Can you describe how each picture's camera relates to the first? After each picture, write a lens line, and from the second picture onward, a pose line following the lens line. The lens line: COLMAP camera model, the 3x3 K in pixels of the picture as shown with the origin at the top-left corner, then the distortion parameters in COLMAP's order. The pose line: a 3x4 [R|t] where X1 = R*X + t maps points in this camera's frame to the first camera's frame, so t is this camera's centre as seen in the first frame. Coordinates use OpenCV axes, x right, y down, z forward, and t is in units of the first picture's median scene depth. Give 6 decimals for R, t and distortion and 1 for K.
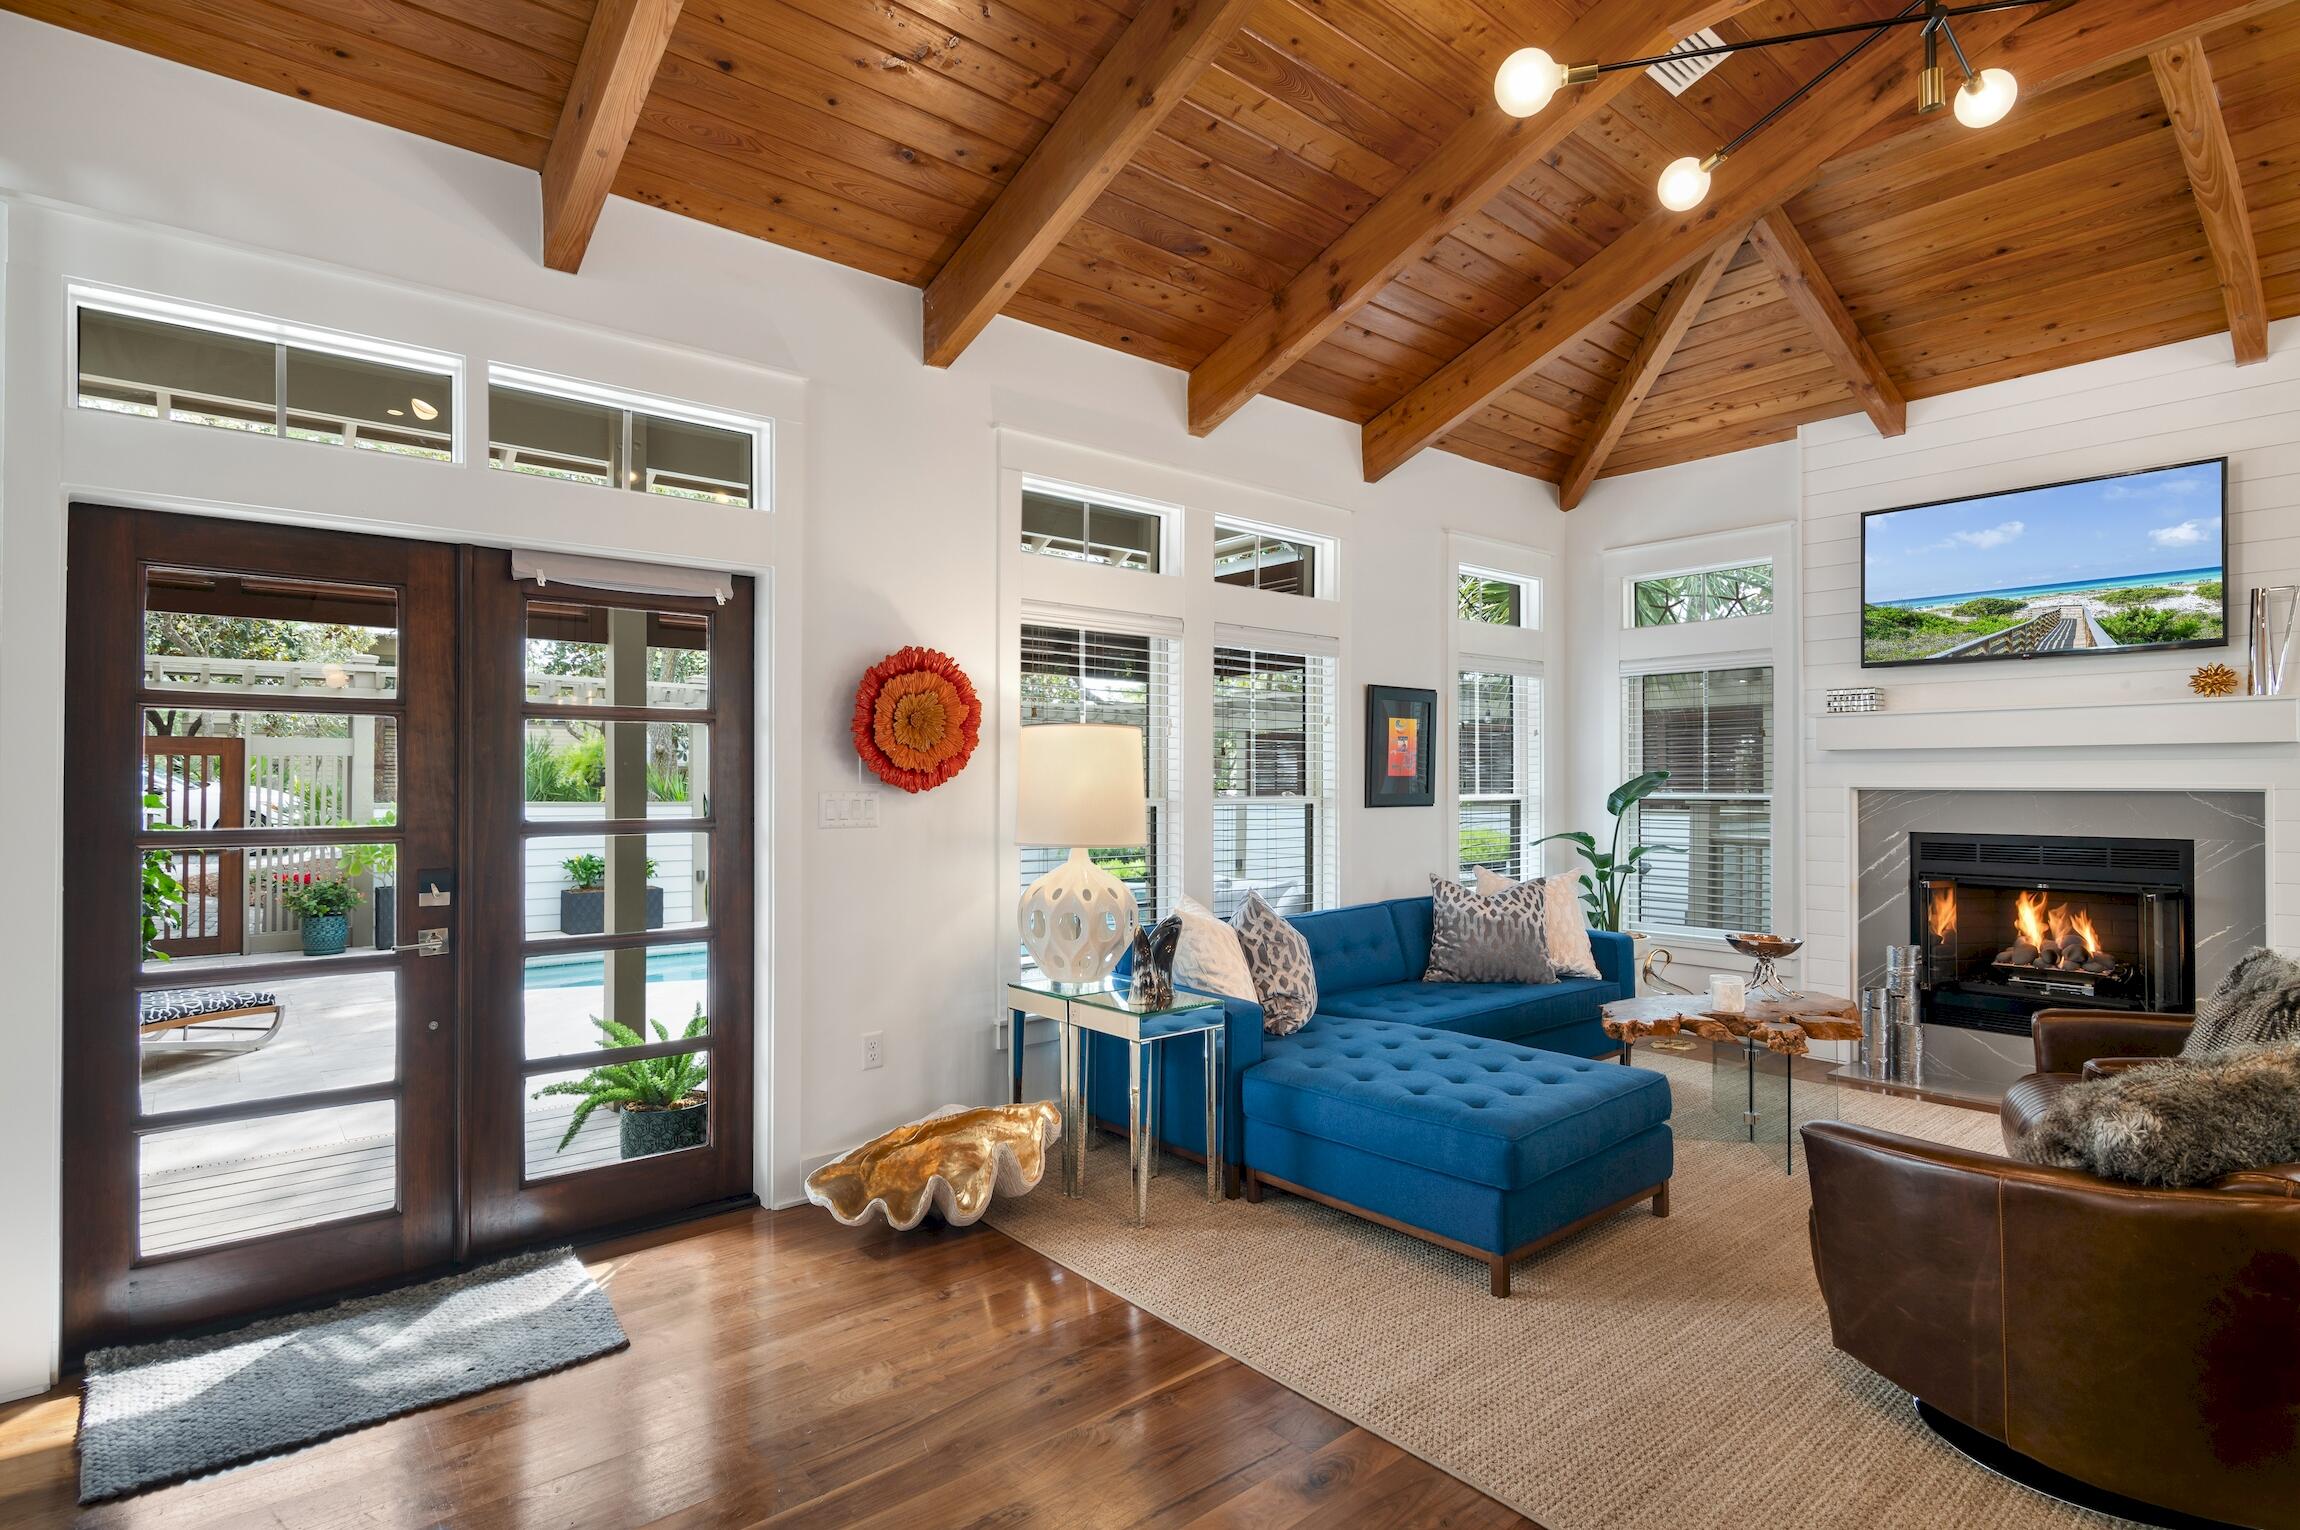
lens RADIAL K [[1149.2, 0, 1153.1], [0, 1149.2, 774.3], [0, 0, 1]] dist [-0.001019, 0.000269]
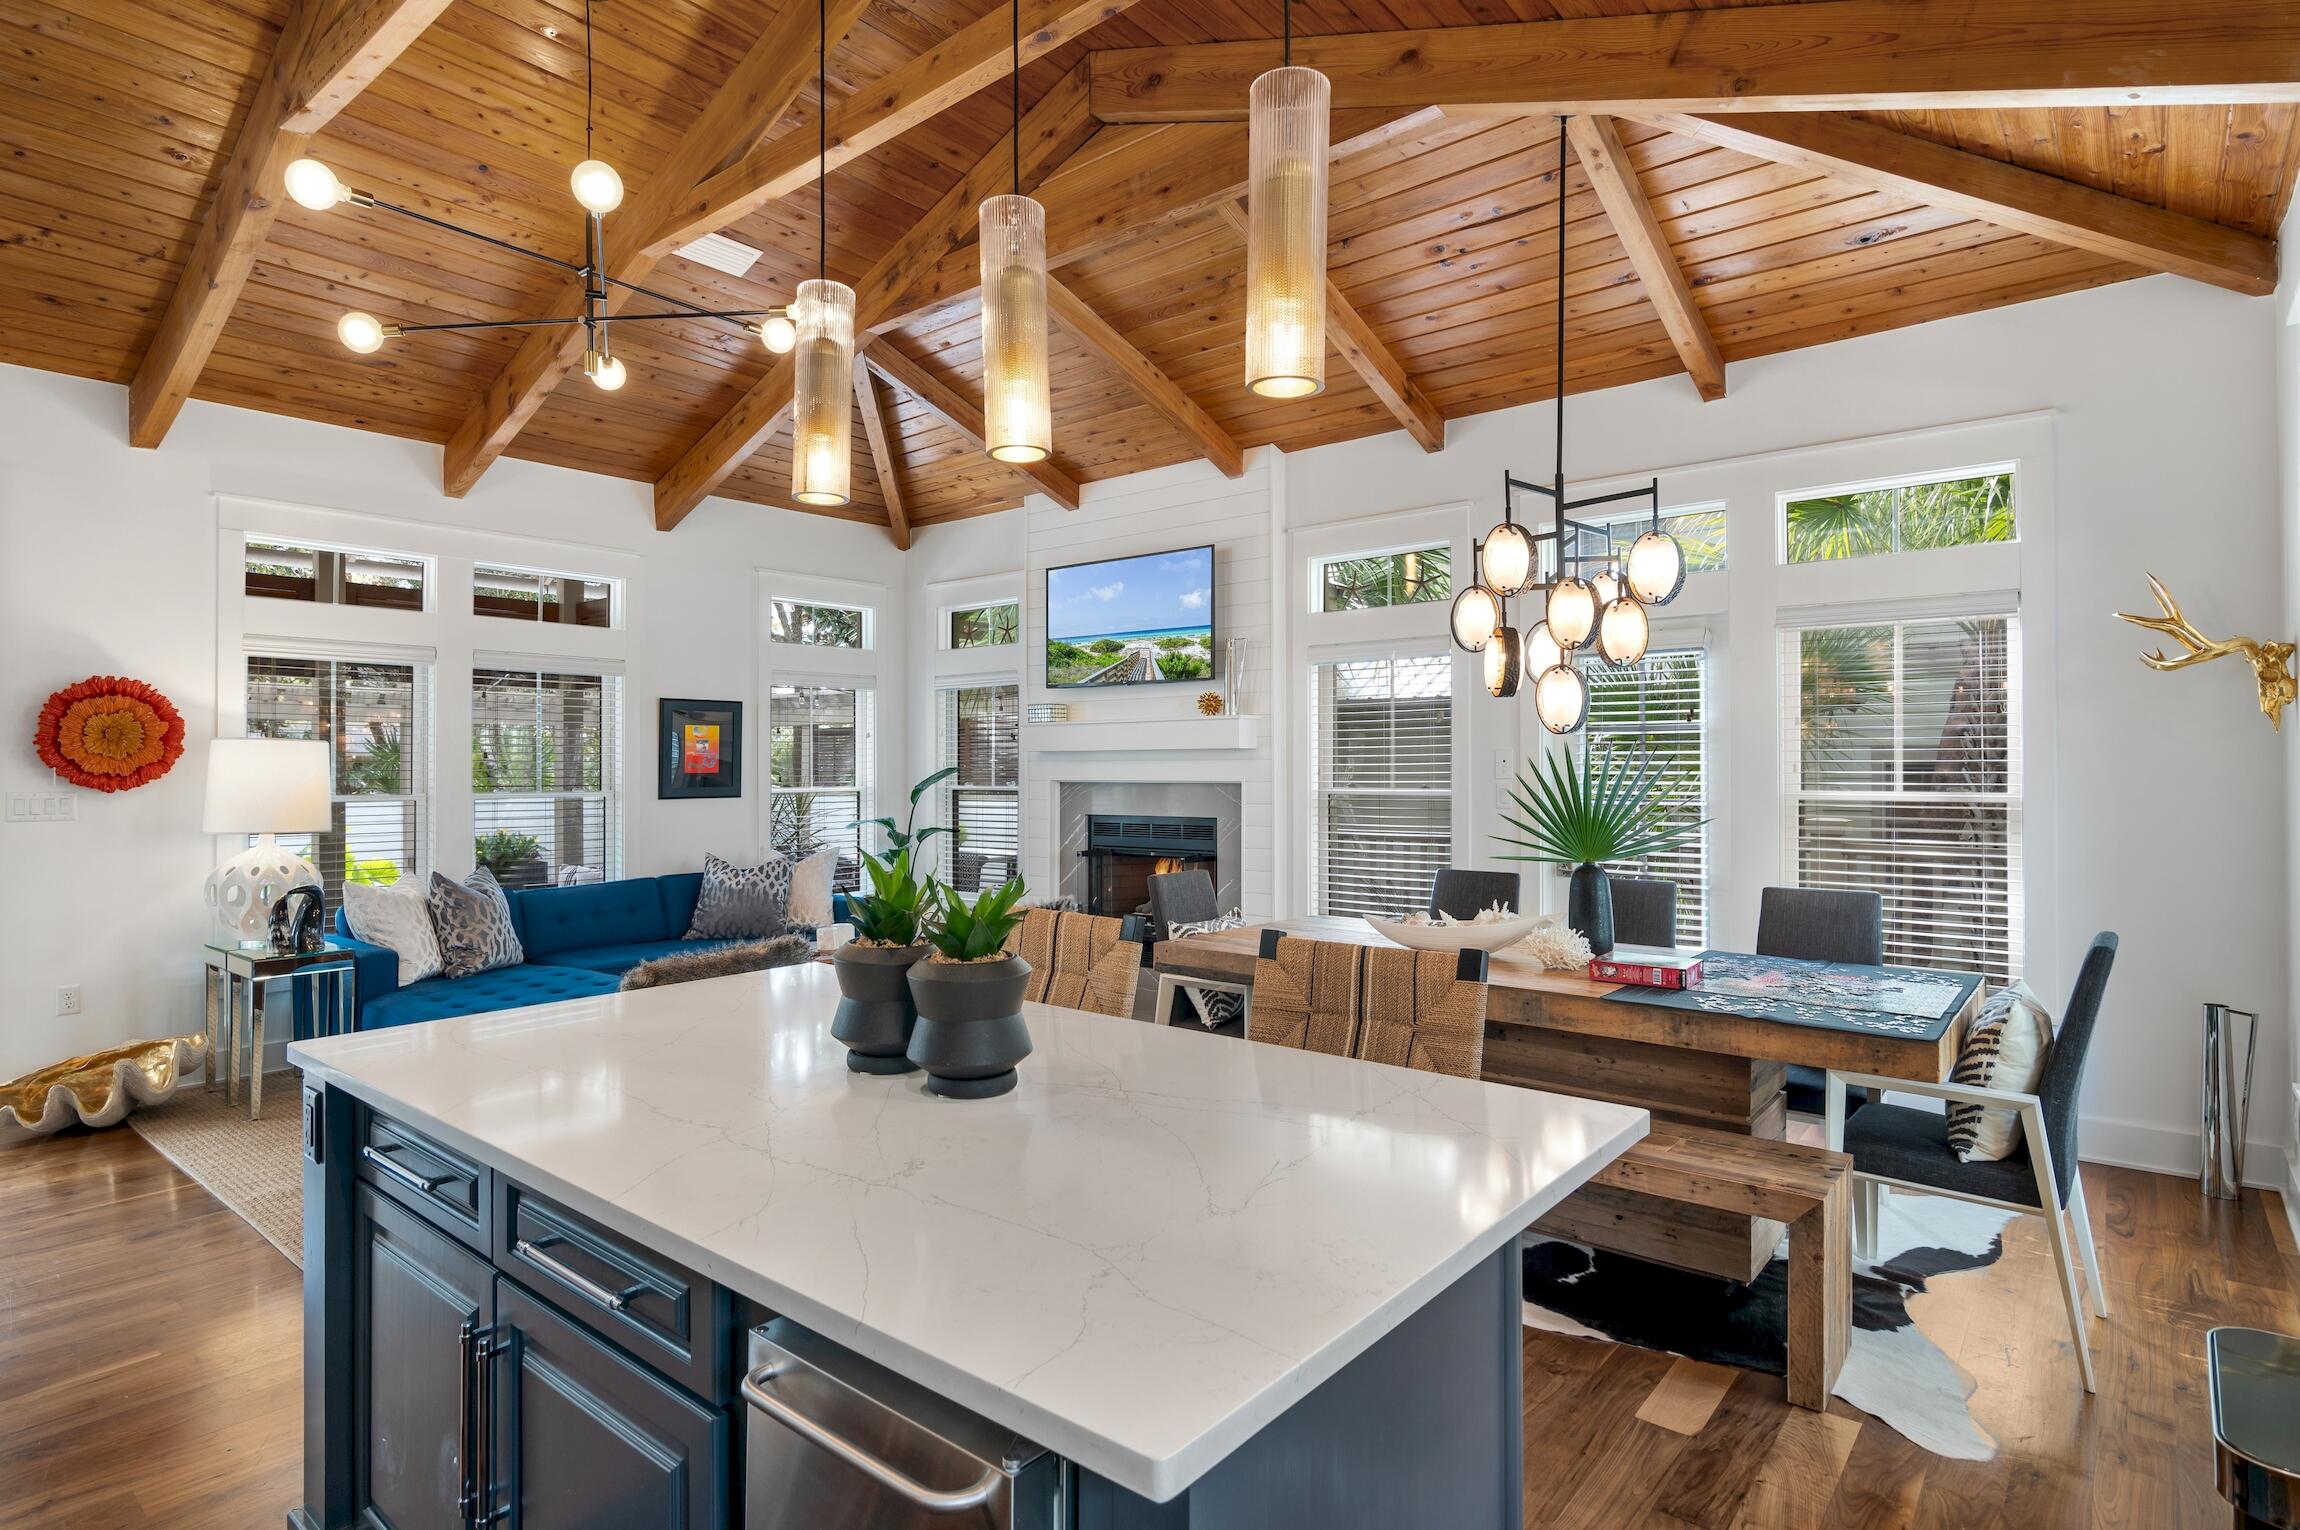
lens RADIAL K [[1206.9, 0, 1145.4], [0, 1206.9, 761.4], [0, 0, 1]] dist [0.007124, 0.000875]
pose [[0.986171, -0.001139, 0.165727, 0.567583], [0.000560, 0.999994, 0.003540, -0.018035], [-0.165730, -0.003398, 0.986165, -0.405971]]
